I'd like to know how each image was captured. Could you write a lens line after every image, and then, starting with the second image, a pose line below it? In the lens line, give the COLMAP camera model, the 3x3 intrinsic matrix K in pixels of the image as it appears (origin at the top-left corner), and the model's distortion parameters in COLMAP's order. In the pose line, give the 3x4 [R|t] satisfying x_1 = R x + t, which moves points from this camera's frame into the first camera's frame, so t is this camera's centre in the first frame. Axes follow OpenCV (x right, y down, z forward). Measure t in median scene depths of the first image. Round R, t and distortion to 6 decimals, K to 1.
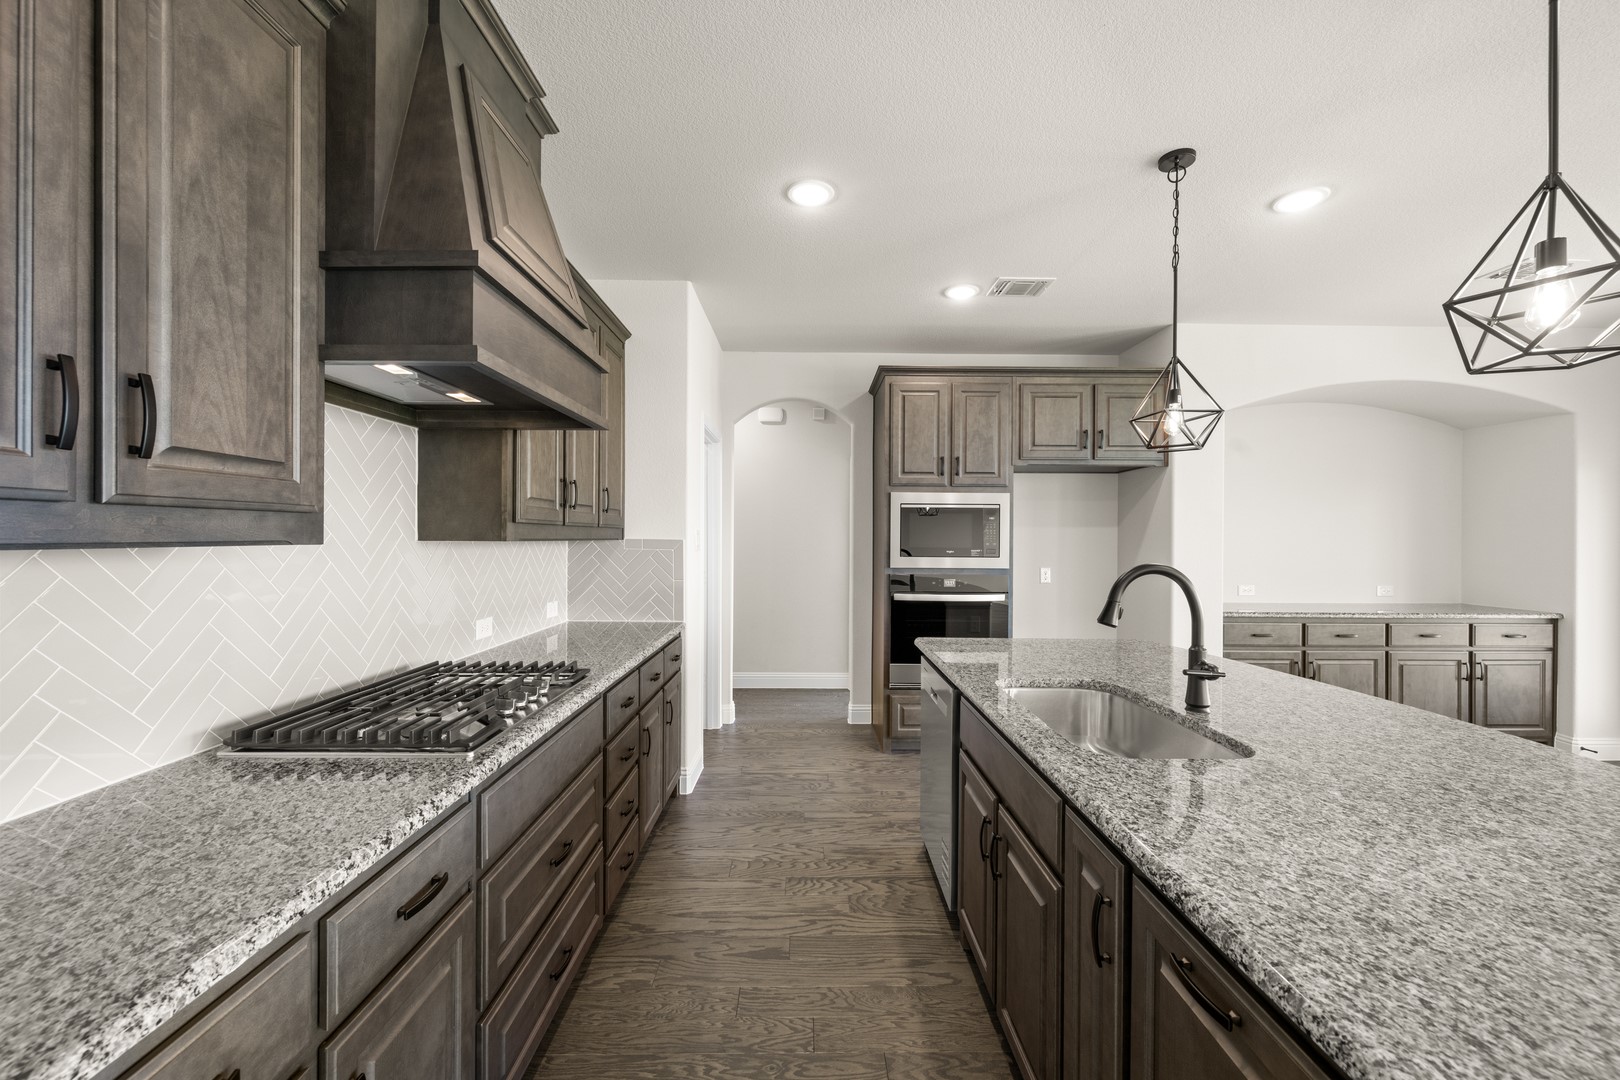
lens RADIAL K [[638.1, 0, 814.4], [0, 638.1, 536.9], [0, 0, 1]] dist [0.000526, 0.000322]
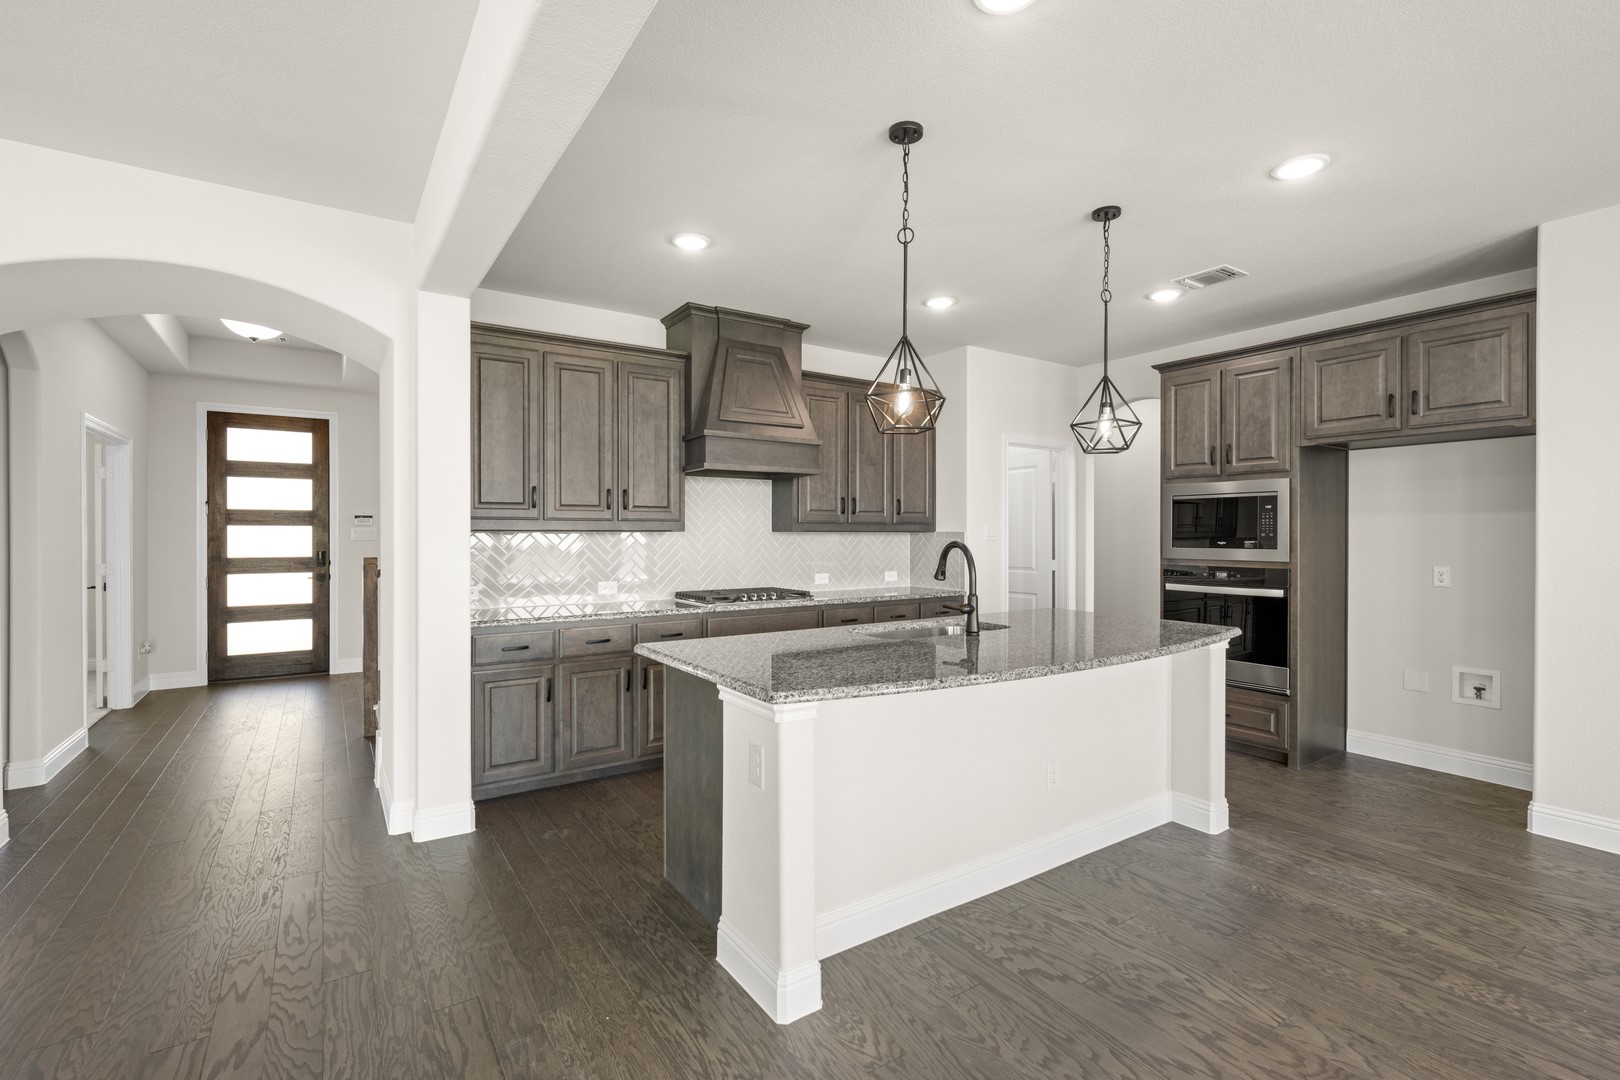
lens RADIAL K [[735.0, 0, 815.6], [0, 735.0, 537.4], [0, 0, 1]] dist [0.000636, 0.000103]
pose [[0.548388, -0.001984, -0.836221, 1.528820], [0.002526, 0.999997, -0.000716, 0.026855], [0.836220, -0.001720, 0.548392, -0.245168]]
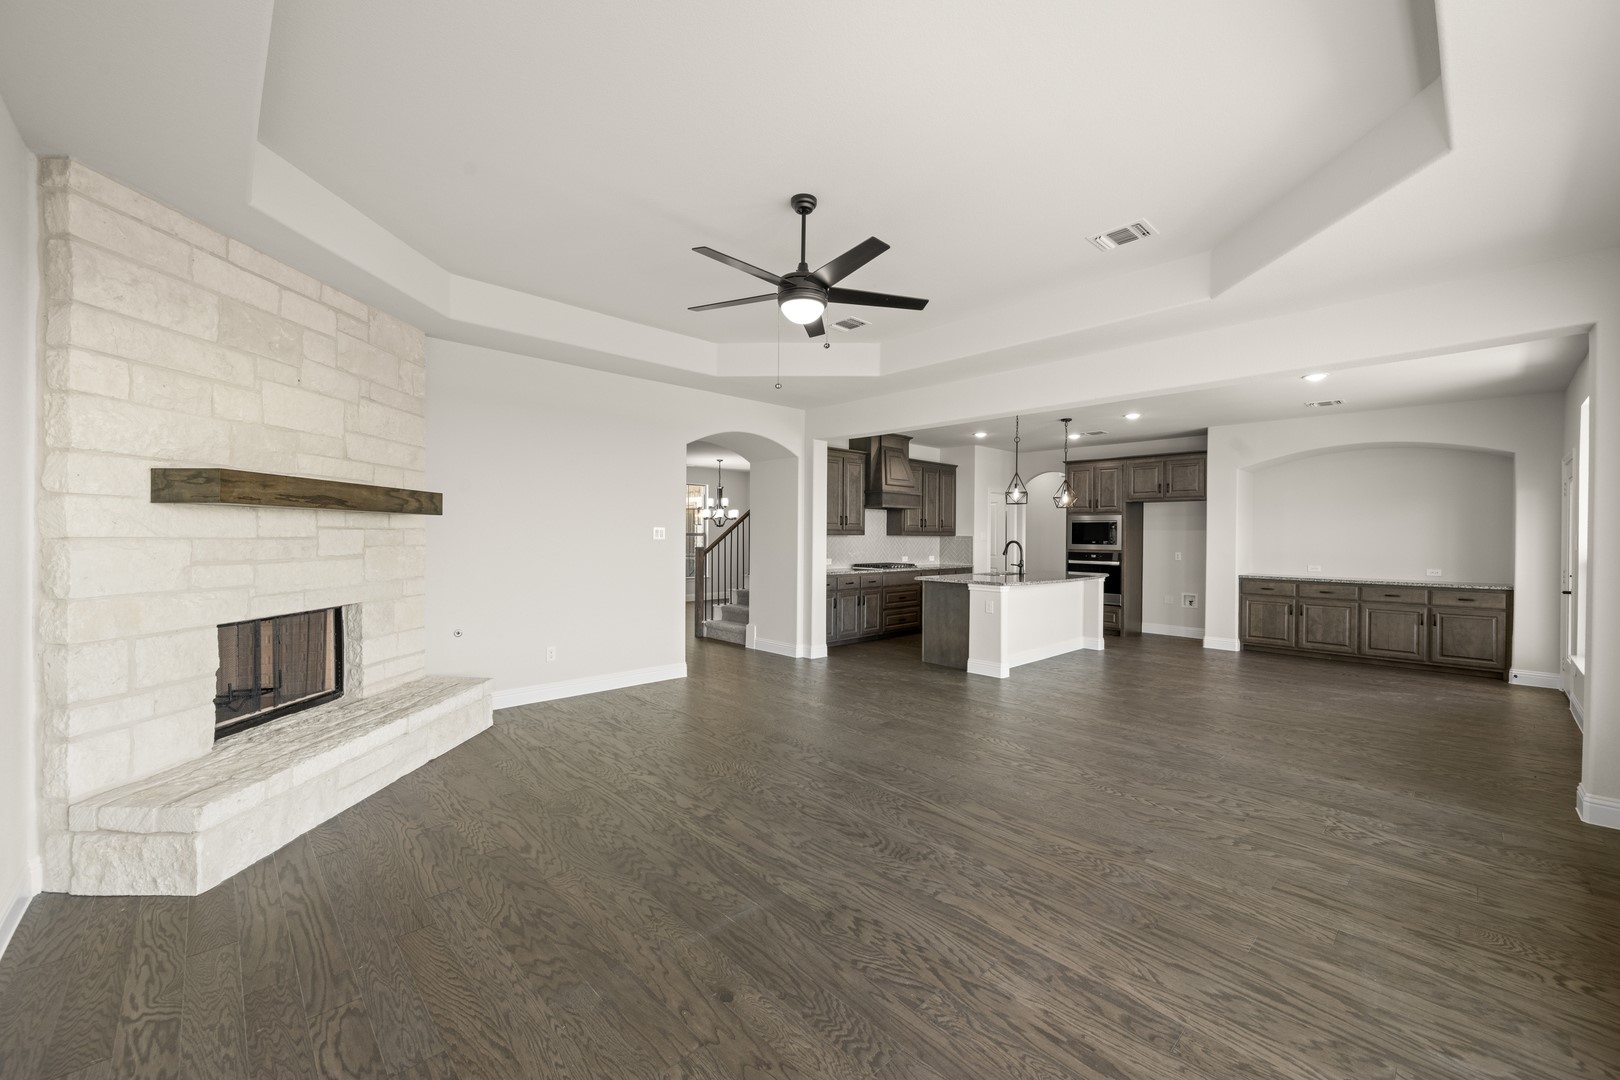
lens RADIAL K [[638.1, 0, 814.4], [0, 638.1, 536.9], [0, 0, 1]] dist [0.000526, 0.000322]
pose [[0.682777, 0.002037, -0.730624, 2.221830], [-0.004592, 0.999988, -0.001504, 0.024726], [0.730613, 0.004382, 0.682778, -2.332468]]
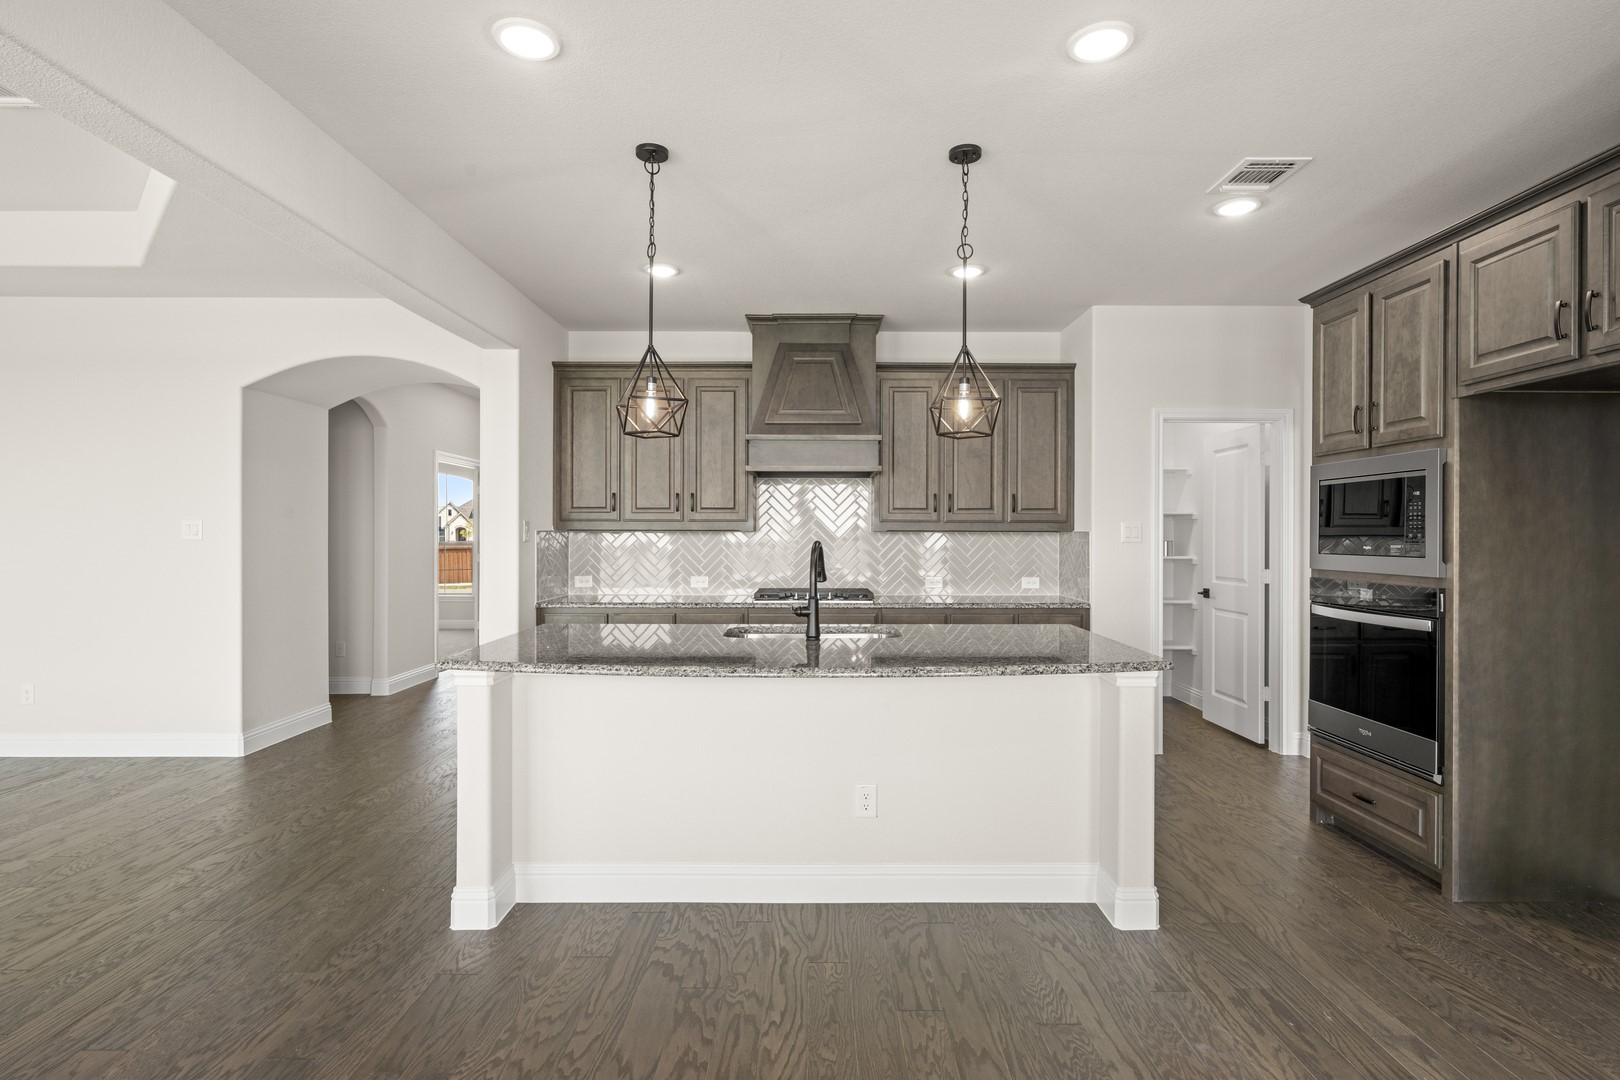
lens RADIAL K [[796.2, 0, 814.1], [0, 796.2, 537.8], [0, 0, 1]] dist [0.000664, 0.000189]
pose [[-0.012536, -0.001705, -0.999920, 1.972149], [-0.003335, 0.999993, -0.001663, 0.030987], [0.999916, 0.003314, -0.012542, 0.828035]]
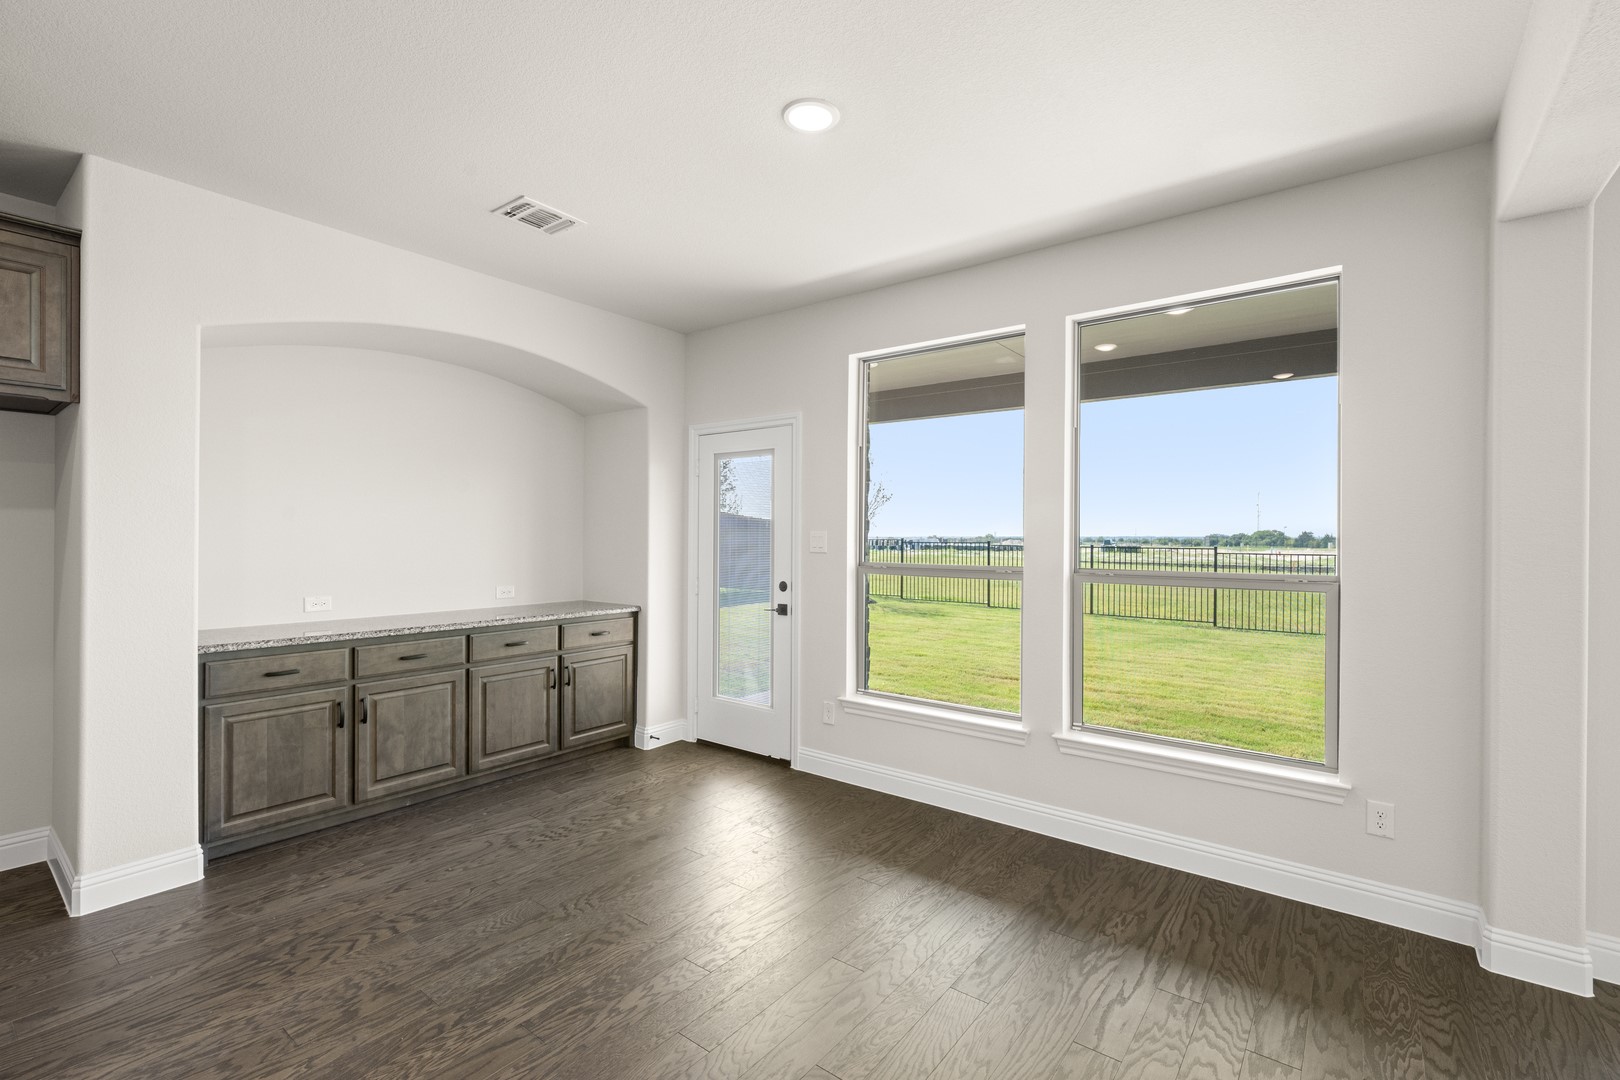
lens RADIAL K [[719.5, 0, 810.0], [0, 719.5, 540.0], [0, 0, 1]] dist [-0.001682, -0.000163]
pose [[0.621761, -0.007590, 0.783170, 0.874221], [-0.001032, 0.999944, 0.010510, 0.007887], [-0.783206, -0.007343, 0.621718, 0.169674]]
